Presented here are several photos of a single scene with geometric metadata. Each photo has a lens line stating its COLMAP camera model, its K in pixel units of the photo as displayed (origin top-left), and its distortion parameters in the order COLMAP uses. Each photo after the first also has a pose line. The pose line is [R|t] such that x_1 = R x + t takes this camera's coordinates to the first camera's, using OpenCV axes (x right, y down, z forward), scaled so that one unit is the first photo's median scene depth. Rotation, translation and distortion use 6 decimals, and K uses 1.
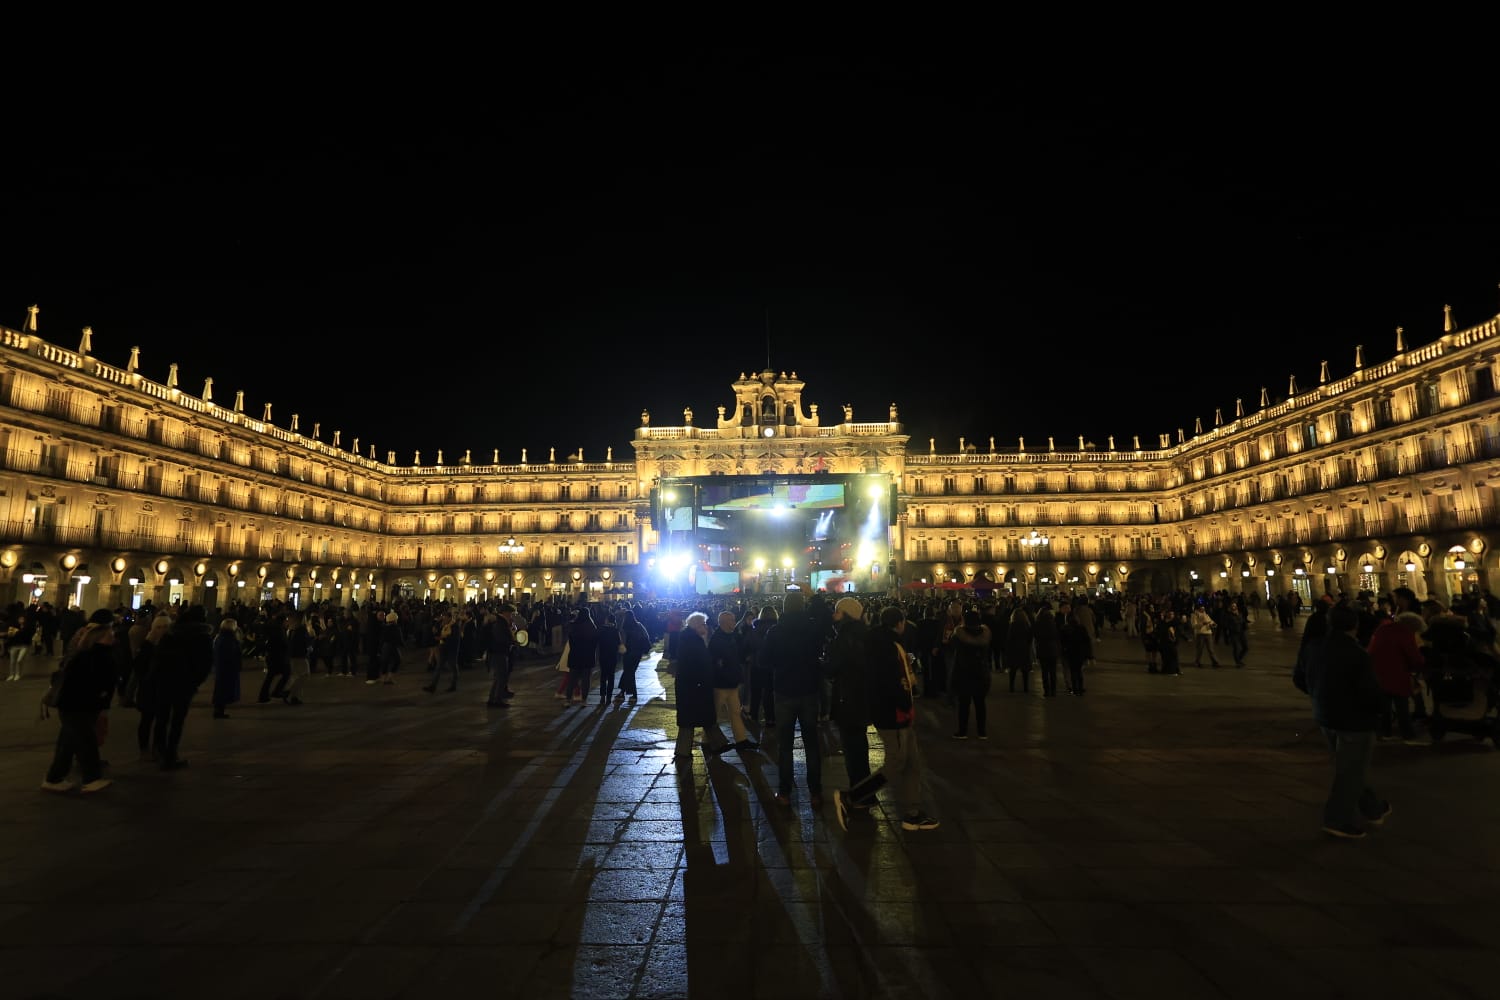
lens RADIAL K [[699.7, 0, 763.5], [0, 699.7, 495.0], [0, 0, 1]] dist [0.000991, 0.000235]
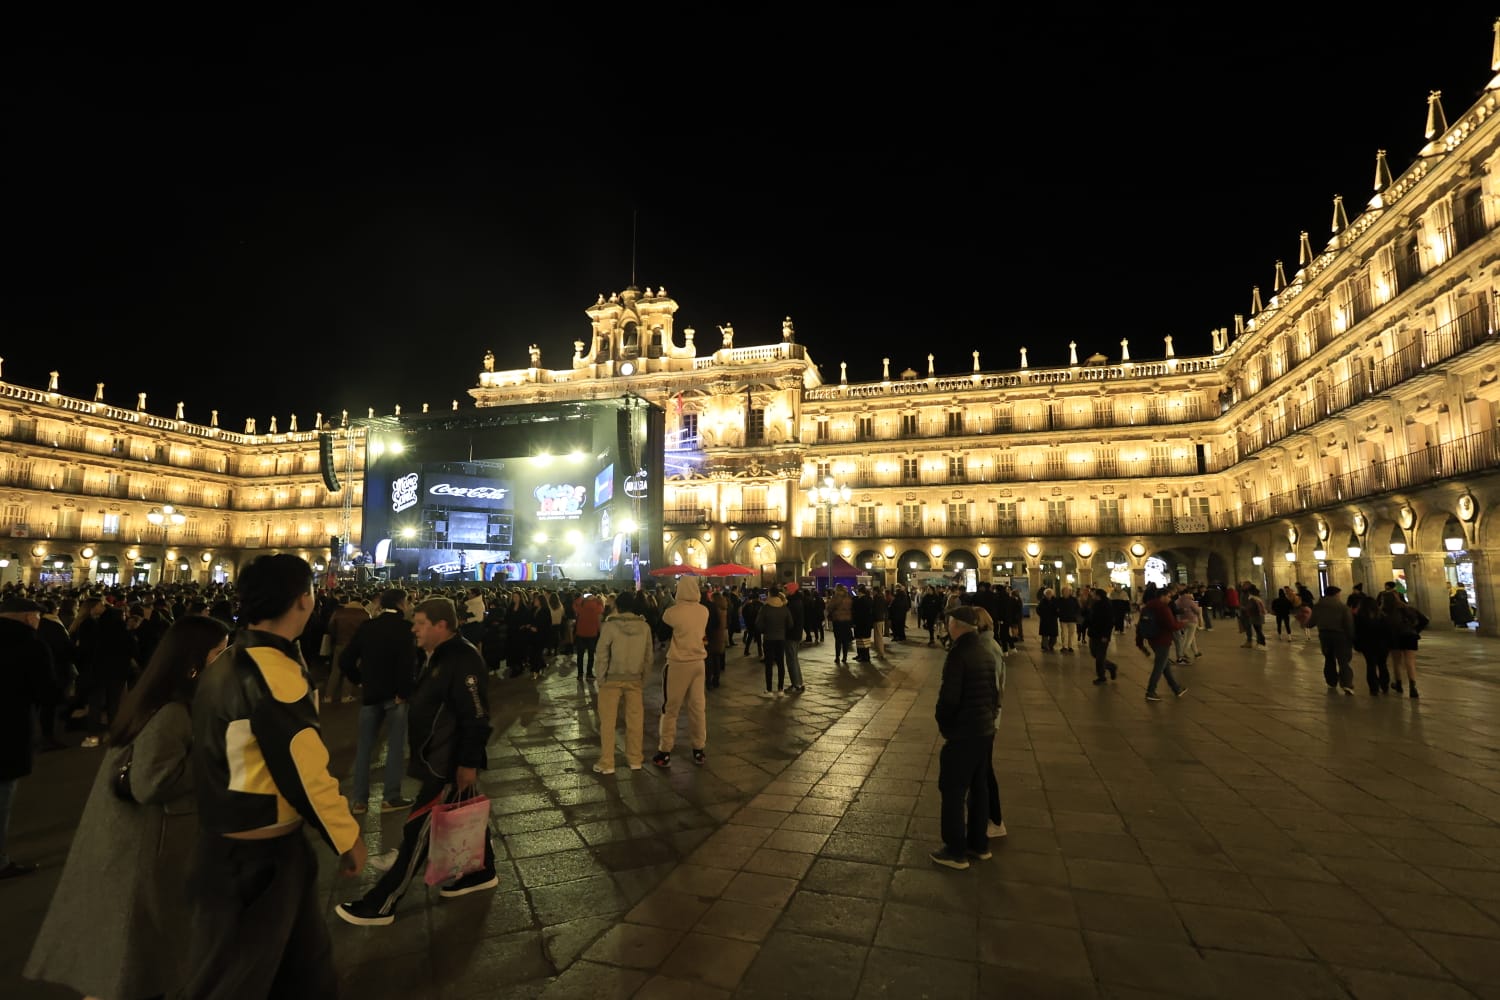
lens RADIAL K [[699.7, 0, 753.7], [0, 699.7, 493.1], [0, 0, 1]] dist [0.000991, 0.000235]
pose [[0.966558, -0.020086, -0.255659, 0.337664], [0.024005, 0.999637, 0.012215, 0.039762], [0.255321, -0.017944, 0.966690, 0.305693]]
